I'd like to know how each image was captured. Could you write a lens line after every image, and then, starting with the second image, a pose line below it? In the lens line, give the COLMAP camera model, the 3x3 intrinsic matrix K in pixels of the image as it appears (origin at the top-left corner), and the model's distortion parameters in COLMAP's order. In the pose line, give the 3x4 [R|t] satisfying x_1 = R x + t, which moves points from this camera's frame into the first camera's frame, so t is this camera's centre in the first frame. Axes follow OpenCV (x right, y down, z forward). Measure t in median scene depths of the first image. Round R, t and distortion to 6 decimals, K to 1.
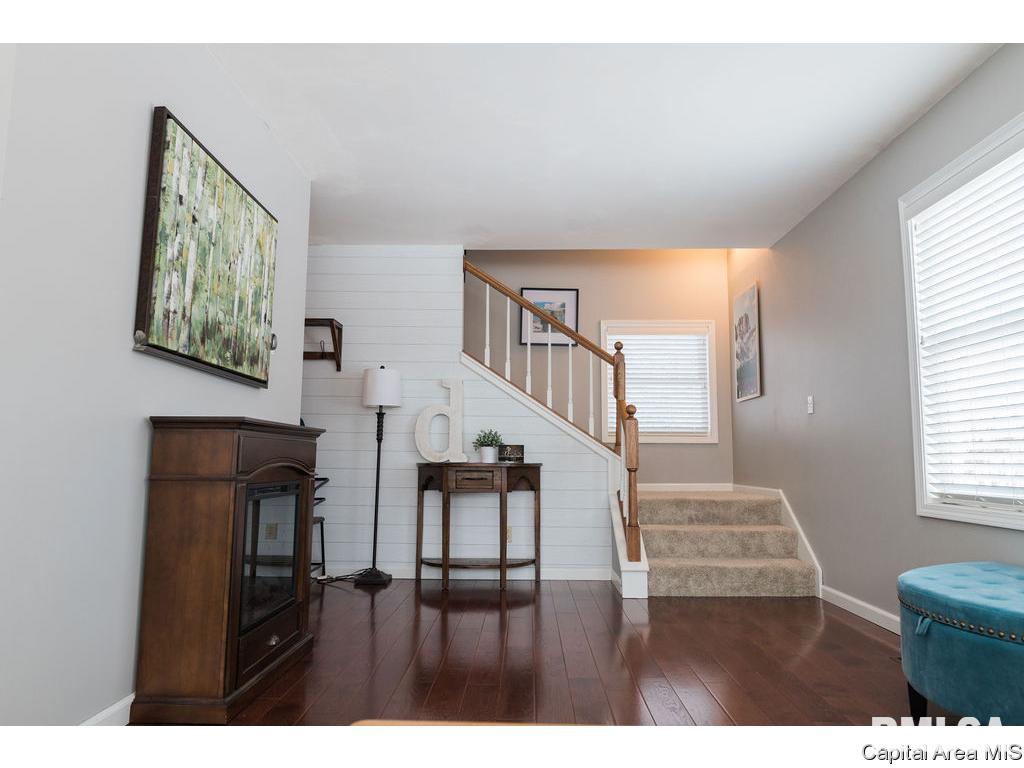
lens RADIAL K [[697.5, 0, 513.6], [0, 697.5, 381.1], [0, 0, 1]] dist [-0.002176, -0.000109]
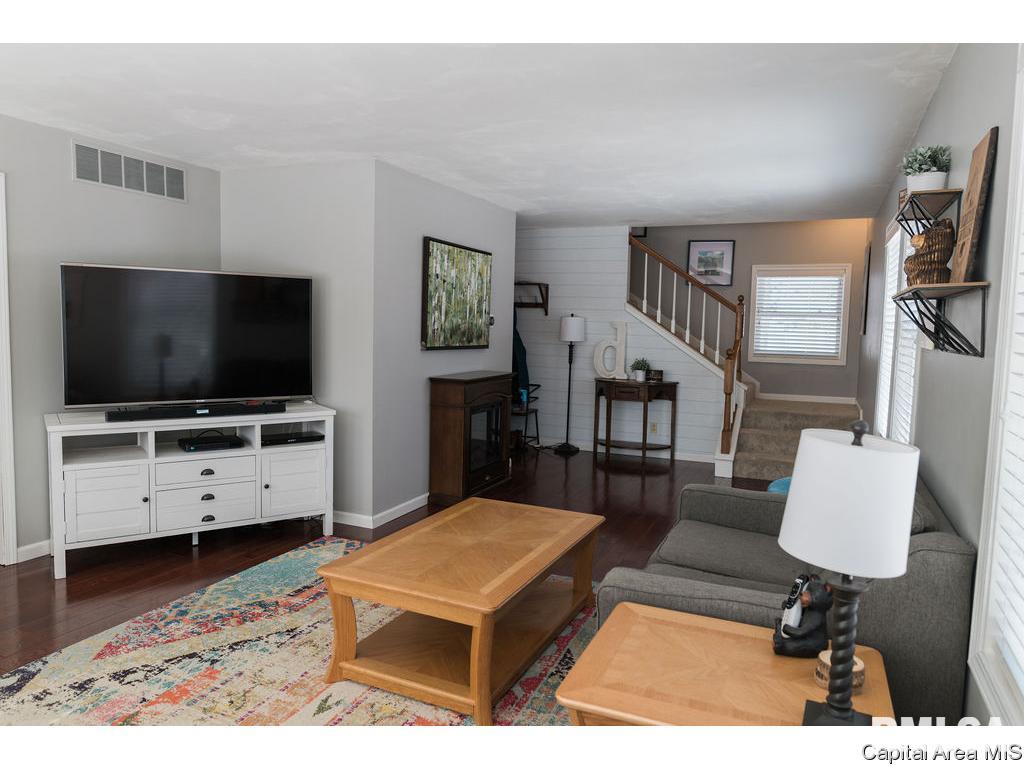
lens RADIAL K [[697.5, 0, 513.6], [0, 697.5, 381.1], [0, 0, 1]] dist [-0.002176, -0.000109]
pose [[0.922858, 0.047269, -0.382230, 0.297973], [0.027436, 0.981850, 0.187662, -0.176893], [0.384163, -0.183672, 0.904811, -0.472202]]
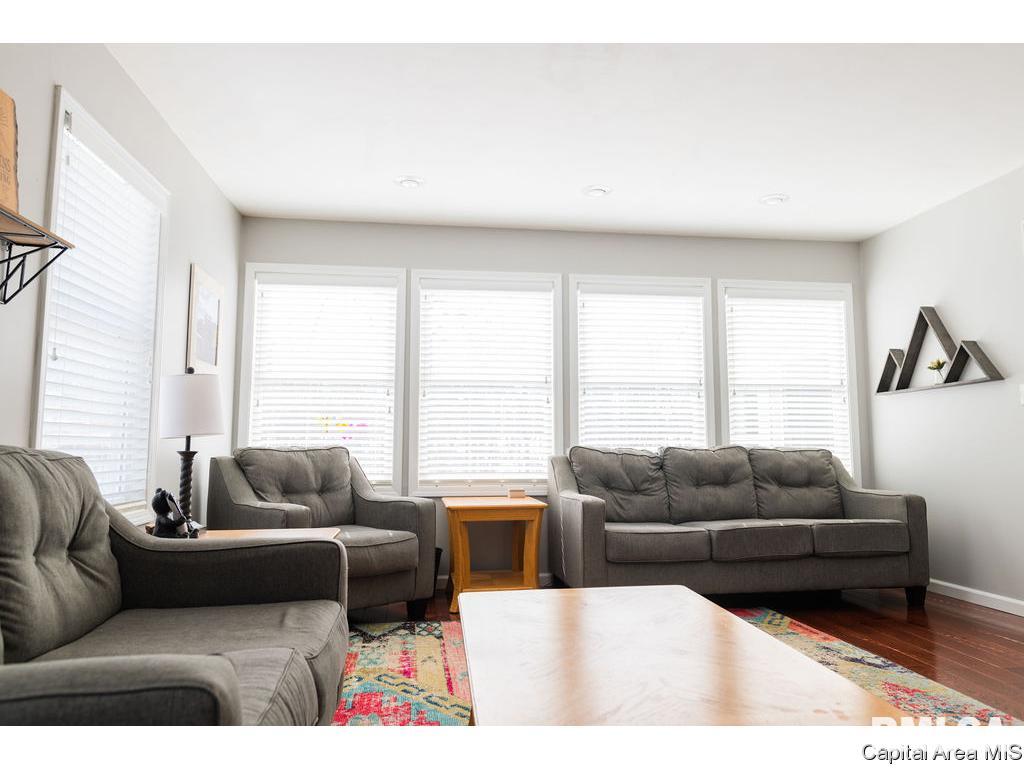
lens RADIAL K [[722.2, 0, 532.8], [0, 722.2, 364.5], [0, 0, 1]] dist [0.001453, -0.002860]
pose [[-0.986079, -0.022922, -0.164690, 0.137051], [0.014932, 0.974245, -0.224999, 0.034909], [0.165606, -0.224326, -0.960340, 0.467201]]
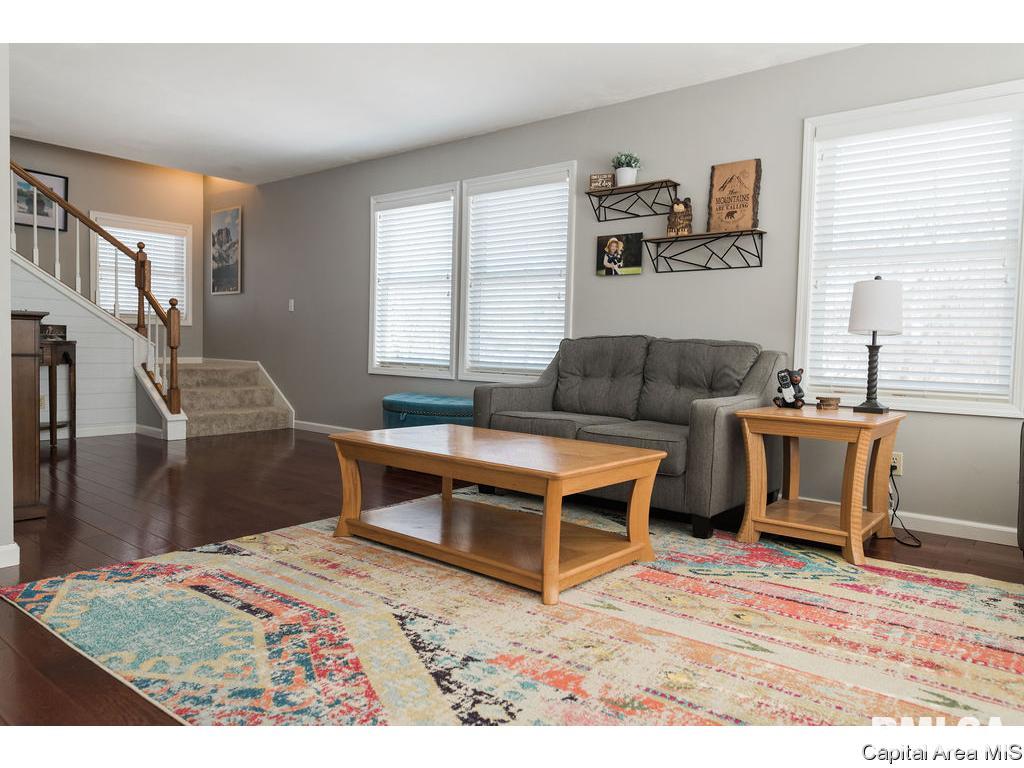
lens RADIAL K [[697.5, 0, 513.6], [0, 697.5, 381.1], [0, 0, 1]] dist [-0.002176, -0.000109]
pose [[0.617693, -0.032126, 0.785763, -0.455858], [-0.109549, 0.985909, 0.126426, -0.046981], [-0.778752, -0.164172, 0.605470, -0.310205]]
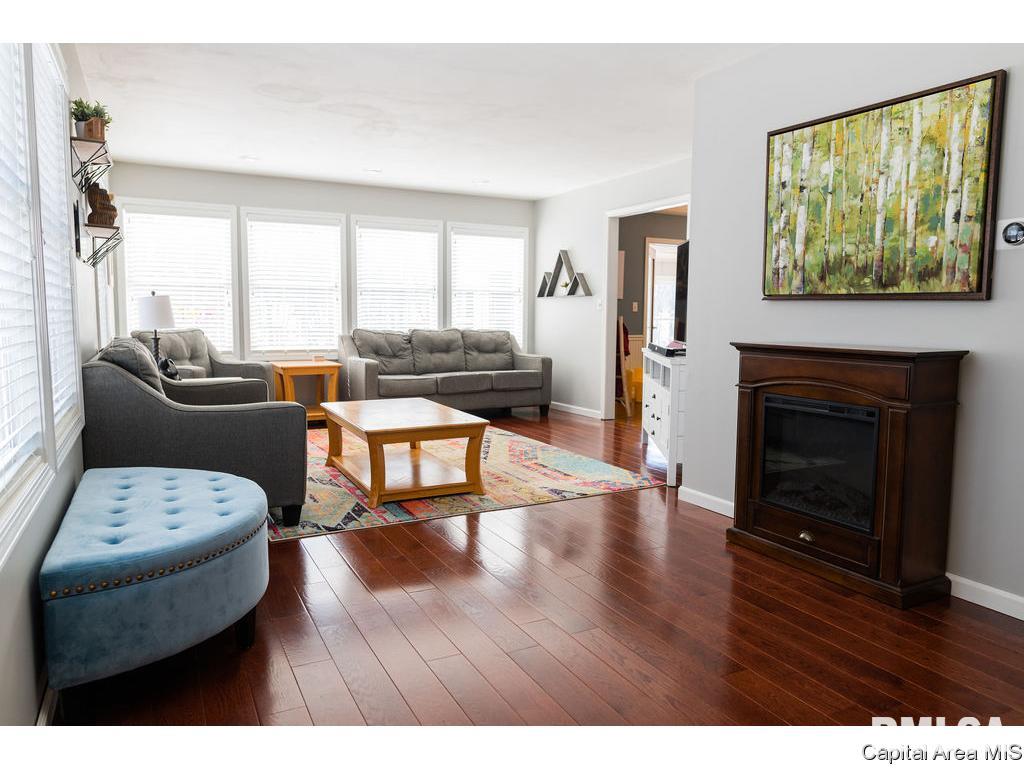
lens RADIAL K [[704.3, 0, 516.6], [0, 704.3, 381.3], [0, 0, 1]] dist [-0.009565, 0.000020]
pose [[-0.876875, 0.032005, -0.479652, 0.351379], [0.040289, 0.999164, -0.006985, 0.061897], [0.479028, -0.025450, -0.877431, 1.023790]]
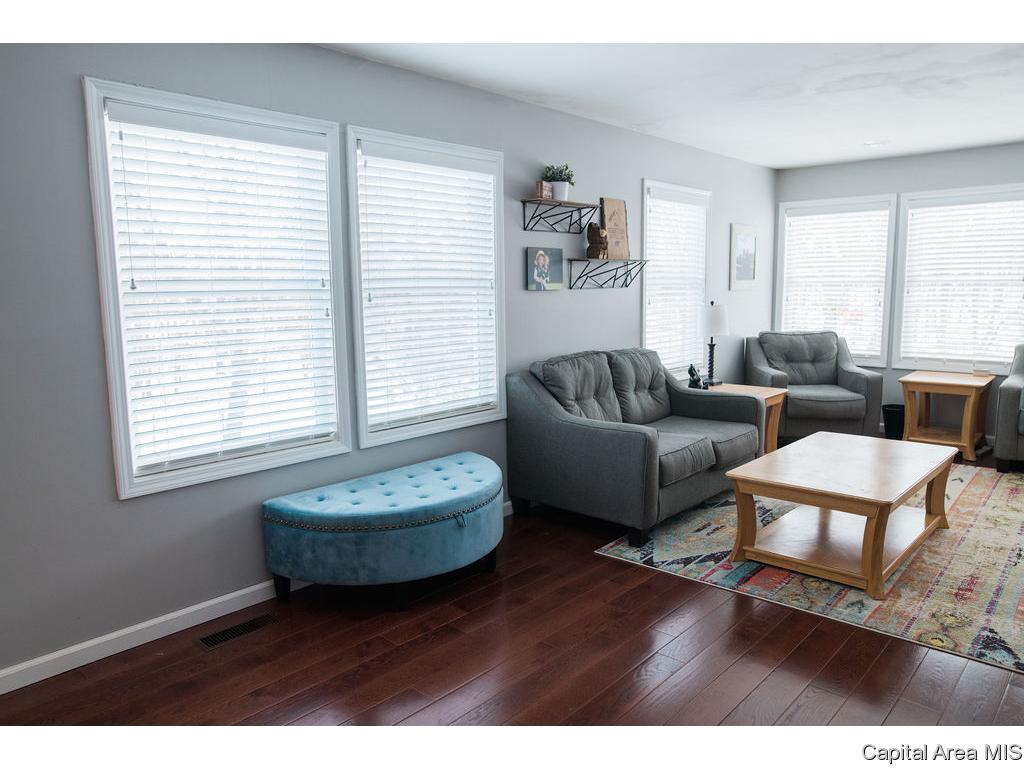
lens RADIAL K [[704.3, 0, 516.6], [0, 704.3, 381.3], [0, 0, 1]] dist [-0.009565, 0.000020]
pose [[-0.754201, -0.087004, 0.650854, -0.196400], [-0.067458, 0.996205, 0.055000, -0.014311], [-0.653169, -0.002424, -0.757208, 0.911583]]
